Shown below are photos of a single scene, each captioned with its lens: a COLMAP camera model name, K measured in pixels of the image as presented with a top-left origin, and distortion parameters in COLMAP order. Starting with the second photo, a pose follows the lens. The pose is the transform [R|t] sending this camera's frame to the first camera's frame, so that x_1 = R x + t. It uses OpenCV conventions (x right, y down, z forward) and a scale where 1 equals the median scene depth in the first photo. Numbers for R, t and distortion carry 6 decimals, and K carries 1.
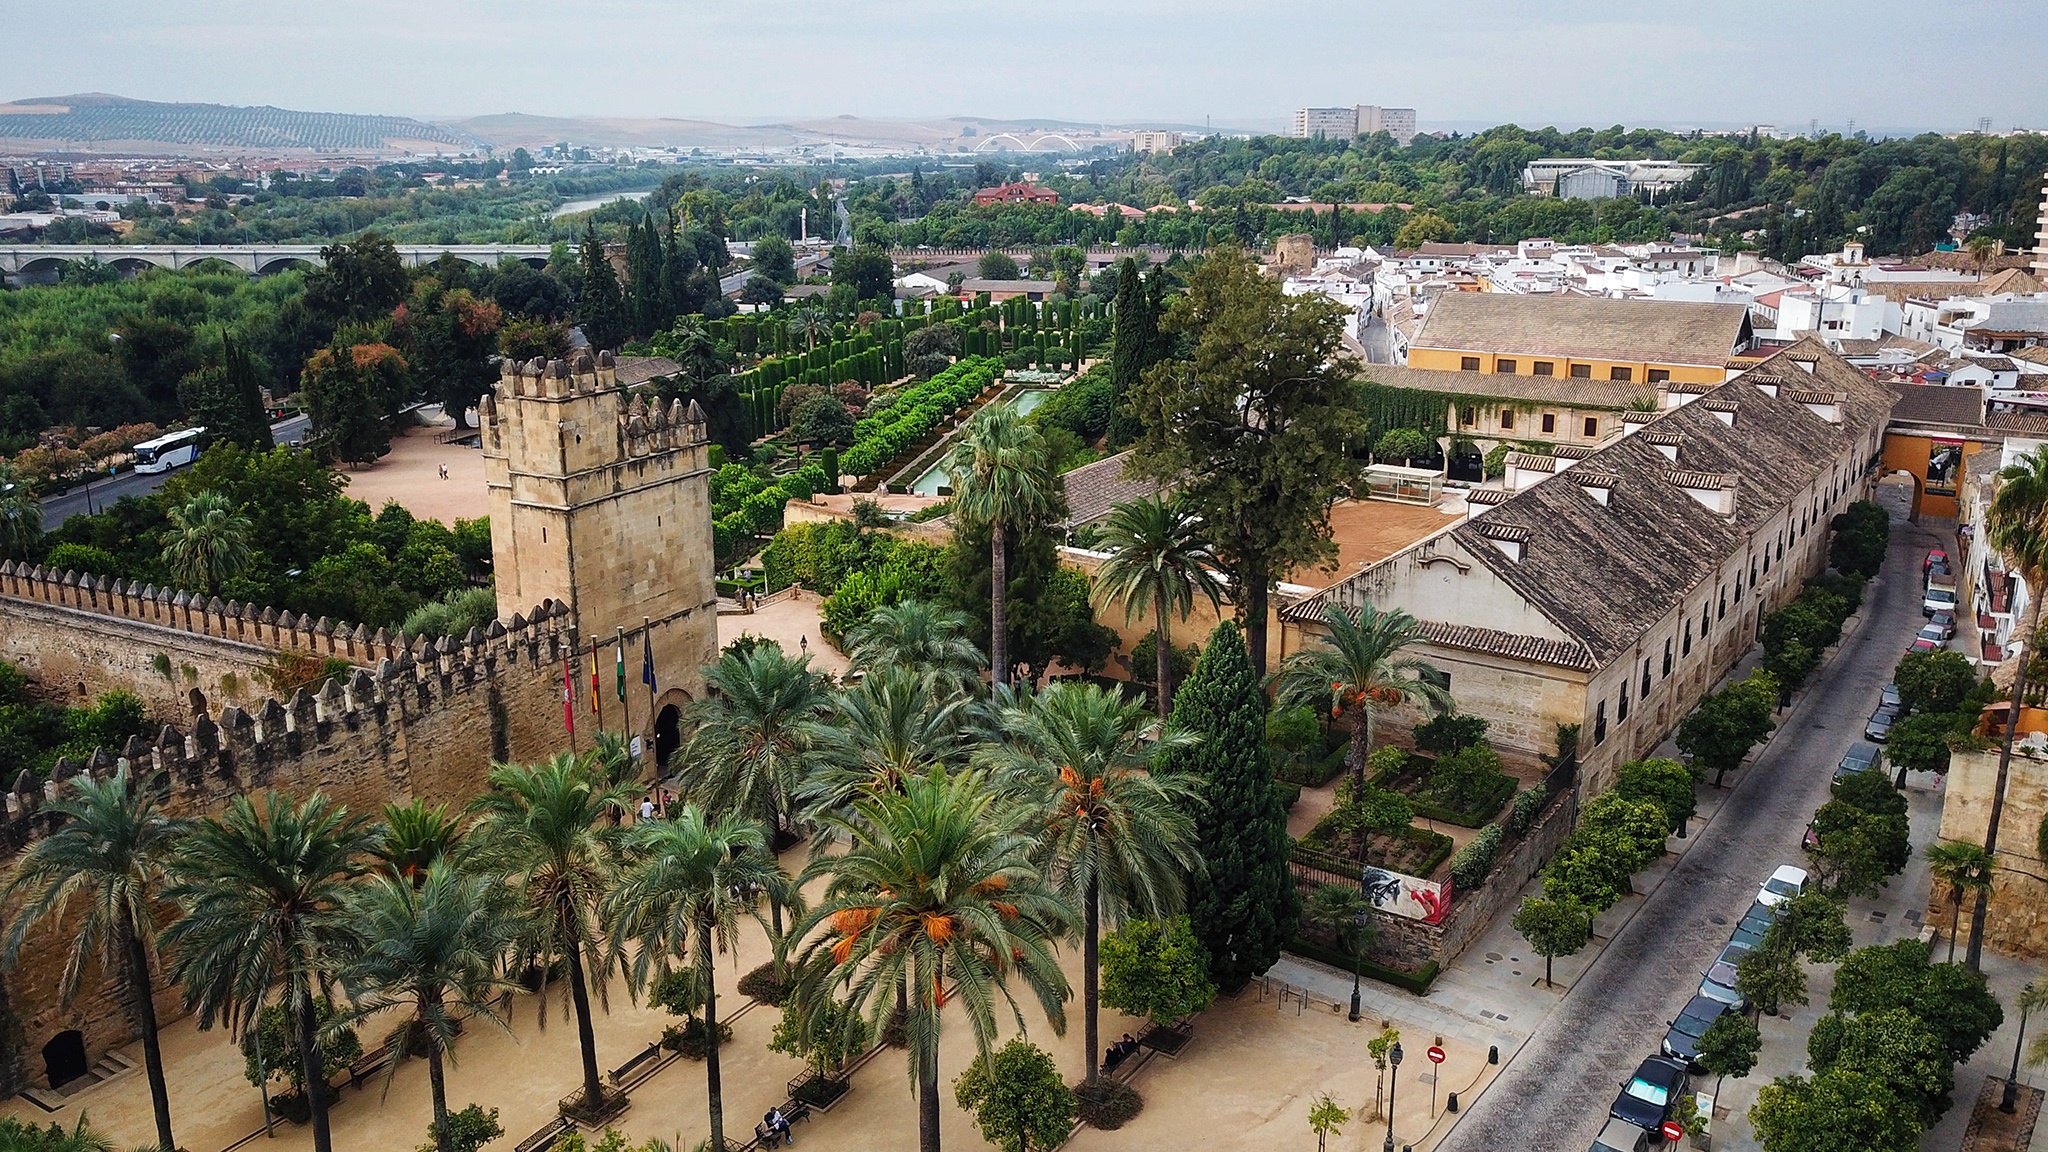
lens RADIAL K [[1571.4, 0, 1024.0], [0, 1571.4, 576.0], [0, 0, 1]] dist [0.005849, 0.001872]
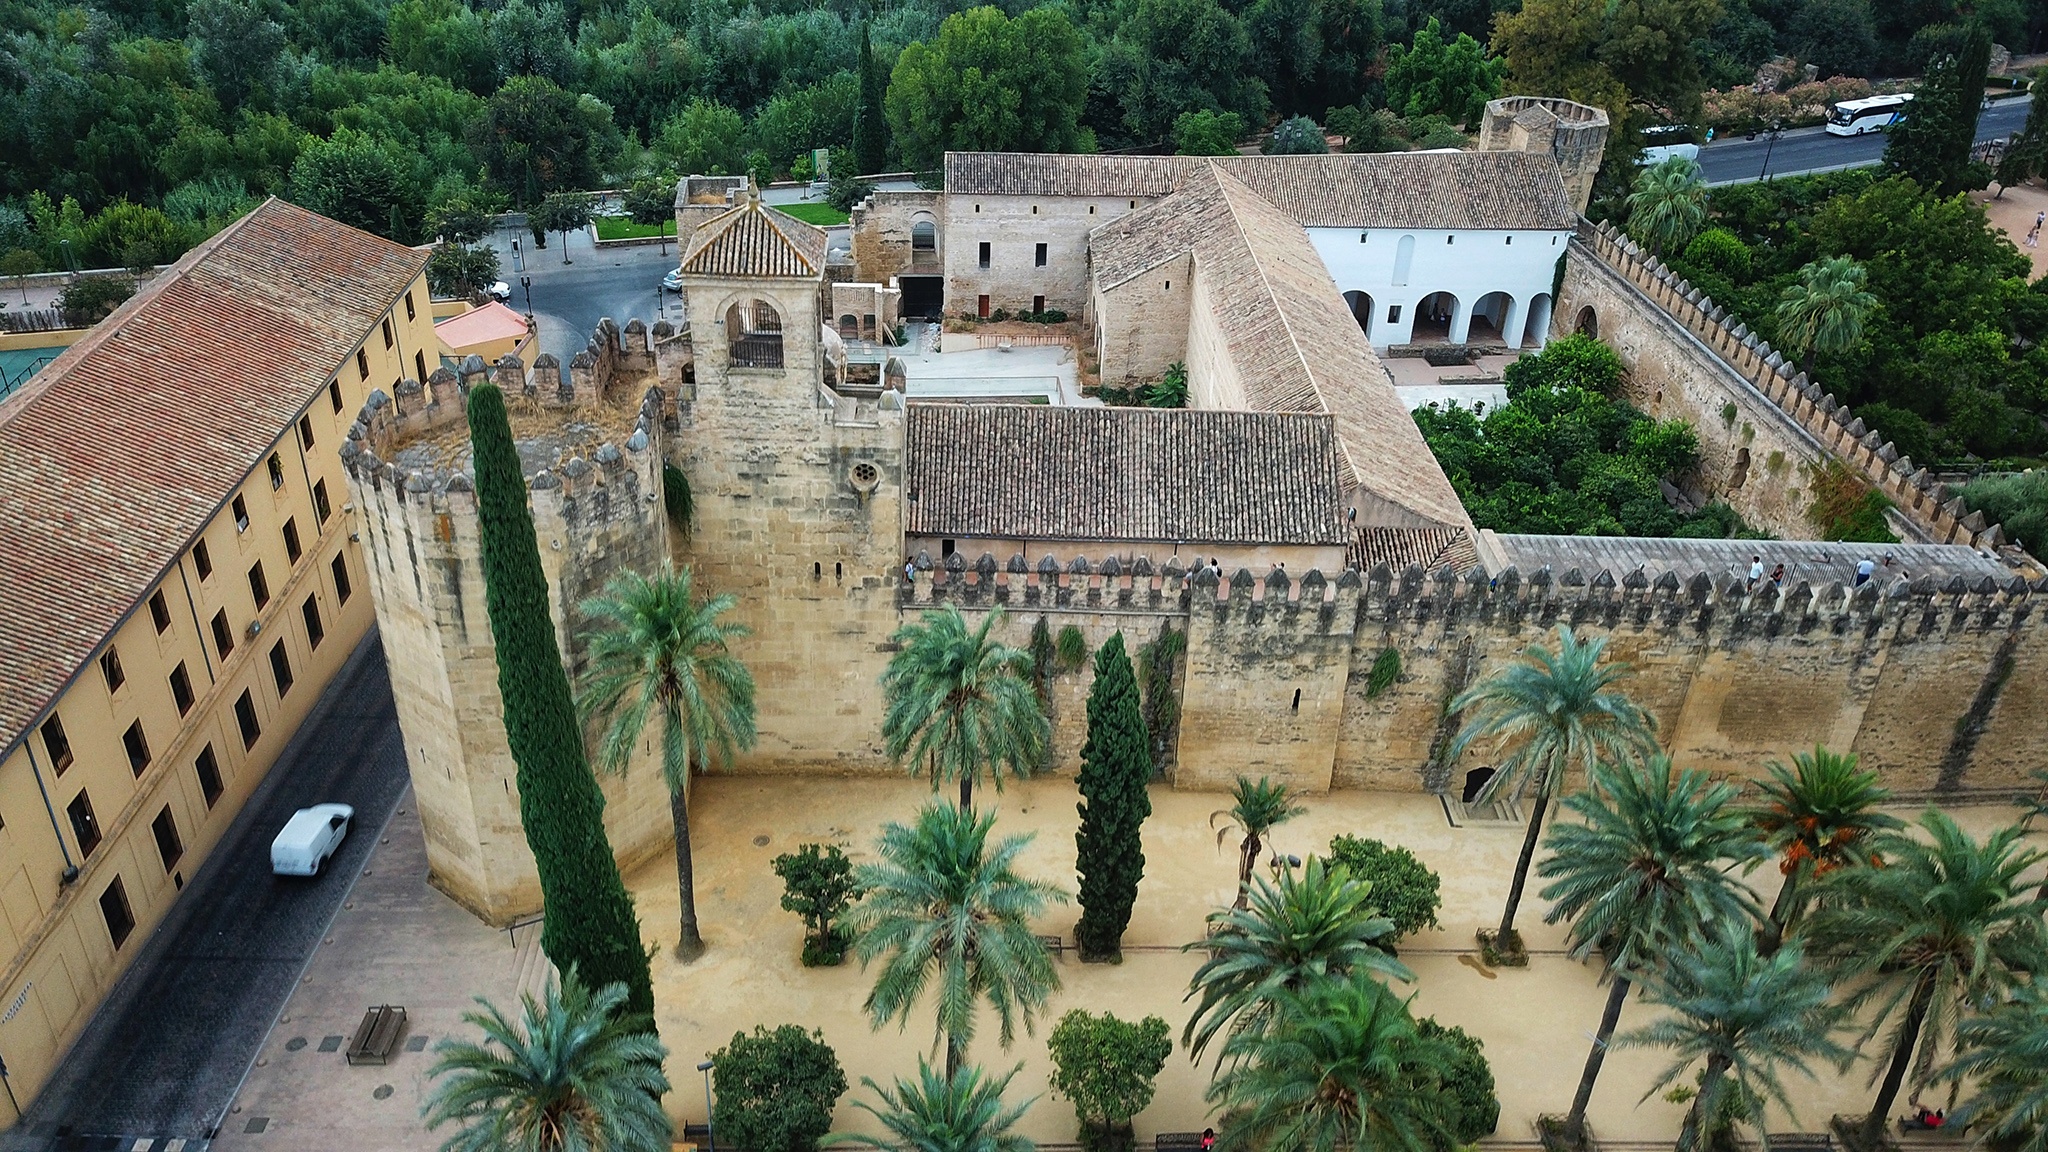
lens RADIAL K [[1571.4, 0, 1024.0], [0, 1571.4, 576.0], [0, 0, 1]] dist [0.005849, 0.001872]
pose [[0.536960, 0.456364, -0.709511, -0.014851], [-0.266260, 0.889735, 0.370780, -0.114769], [0.800487, -0.010179, 0.599263, 0.009123]]
